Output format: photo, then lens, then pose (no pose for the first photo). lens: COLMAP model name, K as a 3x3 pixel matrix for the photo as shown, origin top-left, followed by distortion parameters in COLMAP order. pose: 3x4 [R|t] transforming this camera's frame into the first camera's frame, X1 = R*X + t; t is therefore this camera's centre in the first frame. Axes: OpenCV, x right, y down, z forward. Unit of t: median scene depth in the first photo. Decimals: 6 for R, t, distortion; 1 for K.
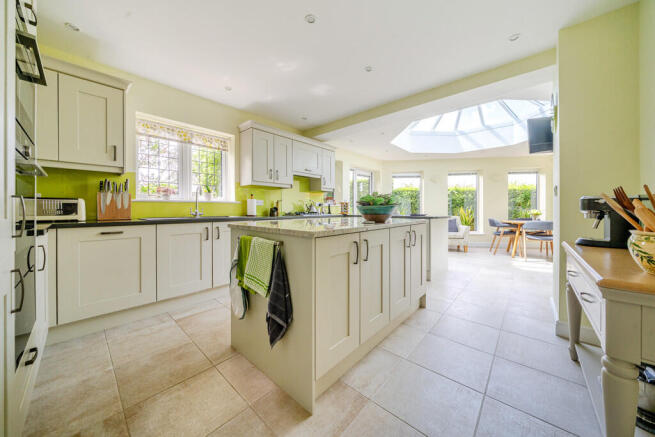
lens RADIAL K [[226.9, 0, 329.8], [0, 226.9, 208.7], [0, 0, 1]] dist [-0.004797, -0.000568]
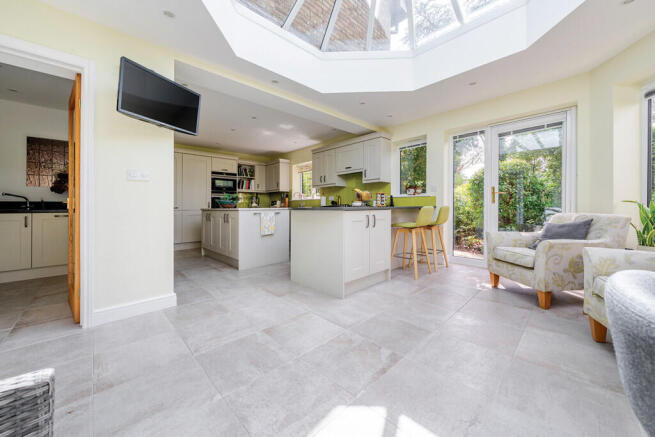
lens RADIAL K [[243.0, 0, 330.0], [0, 243.0, 206.4], [0, 0, 1]] dist [0.001216, -0.000023]
pose [[-0.075664, -0.002613, -0.997130, 0.806845], [0.004134, 0.999987, -0.002934, 0.020946], [0.997125, -0.004344, -0.075653, 0.707544]]
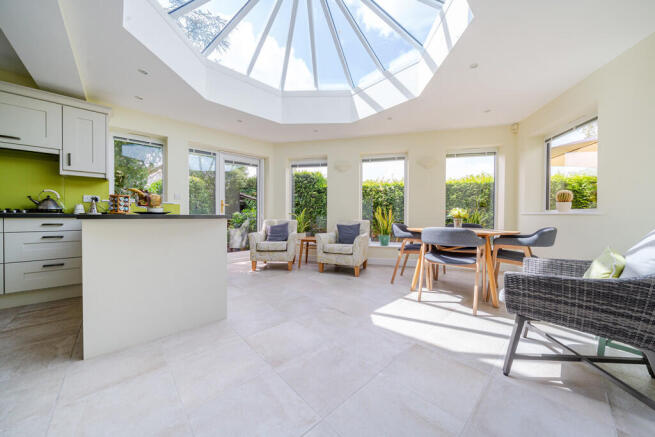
lens RADIAL K [[226.9, 0, 327.4], [0, 226.9, 220.6], [0, 0, 1]] dist [-0.004797, -0.000568]
pose [[0.995569, 0.008199, -0.093676, 0.560110], [-0.006257, 0.999760, 0.021012, 0.021570], [0.093826, -0.020333, 0.995381, 0.346617]]
